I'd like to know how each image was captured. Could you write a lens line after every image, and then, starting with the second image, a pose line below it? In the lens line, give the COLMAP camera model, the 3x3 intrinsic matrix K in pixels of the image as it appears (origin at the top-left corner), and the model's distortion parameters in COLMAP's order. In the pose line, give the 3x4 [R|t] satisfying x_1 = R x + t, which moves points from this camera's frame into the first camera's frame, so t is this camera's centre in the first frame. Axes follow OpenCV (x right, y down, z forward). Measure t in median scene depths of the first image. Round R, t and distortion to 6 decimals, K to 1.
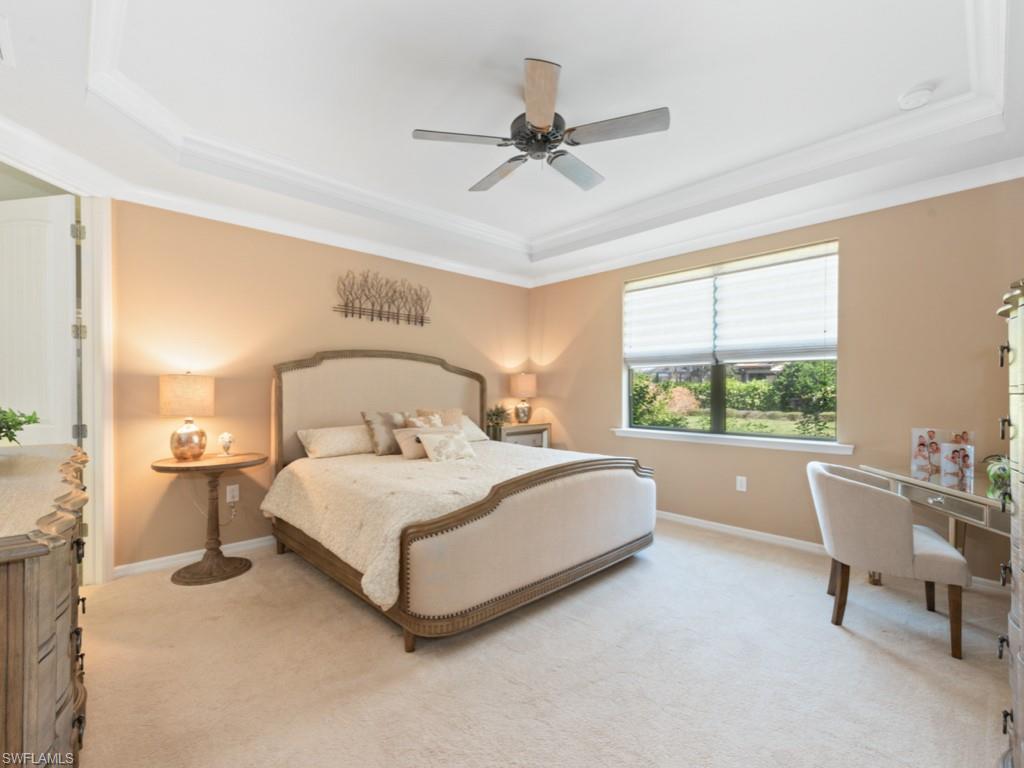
lens RADIAL K [[451.9, 0, 510.4], [0, 451.9, 383.9], [0, 0, 1]] dist [0.012071, -0.001317]
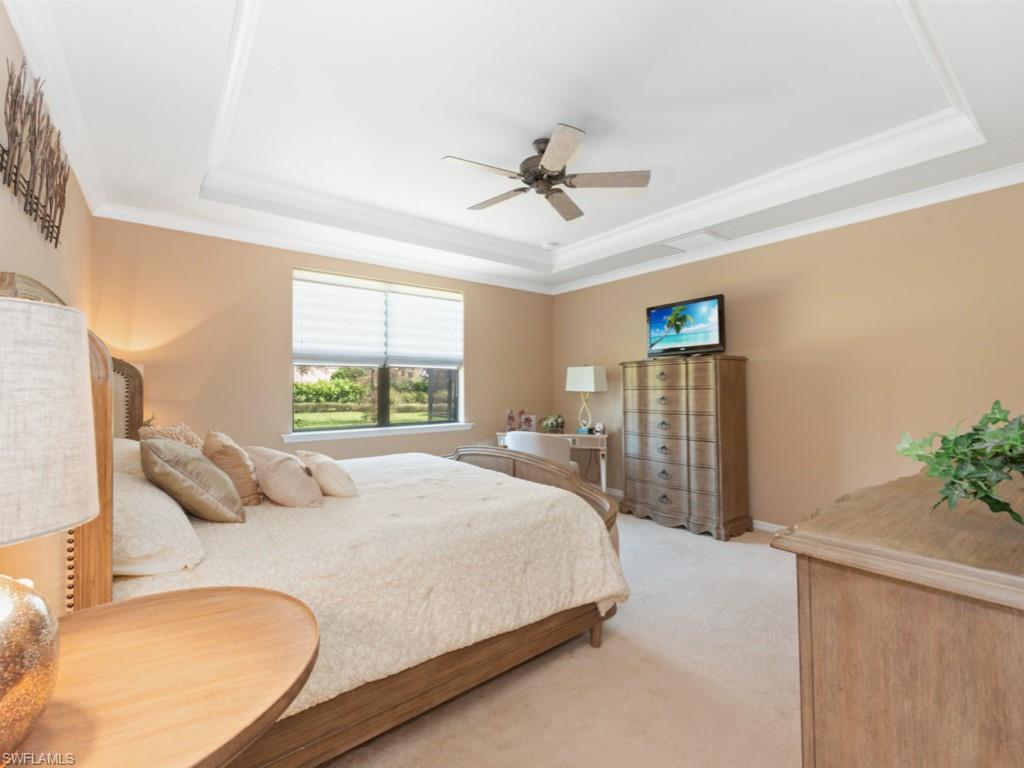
lens RADIAL K [[451.9, 0, 509.0], [0, 451.9, 383.5], [0, 0, 1]] dist [0.012071, -0.001317]
pose [[0.100512, 0.025303, 0.994614, -0.671415], [0.003675, 0.999660, -0.025803, 0.029674], [-0.994929, 0.006248, 0.100385, 0.569186]]
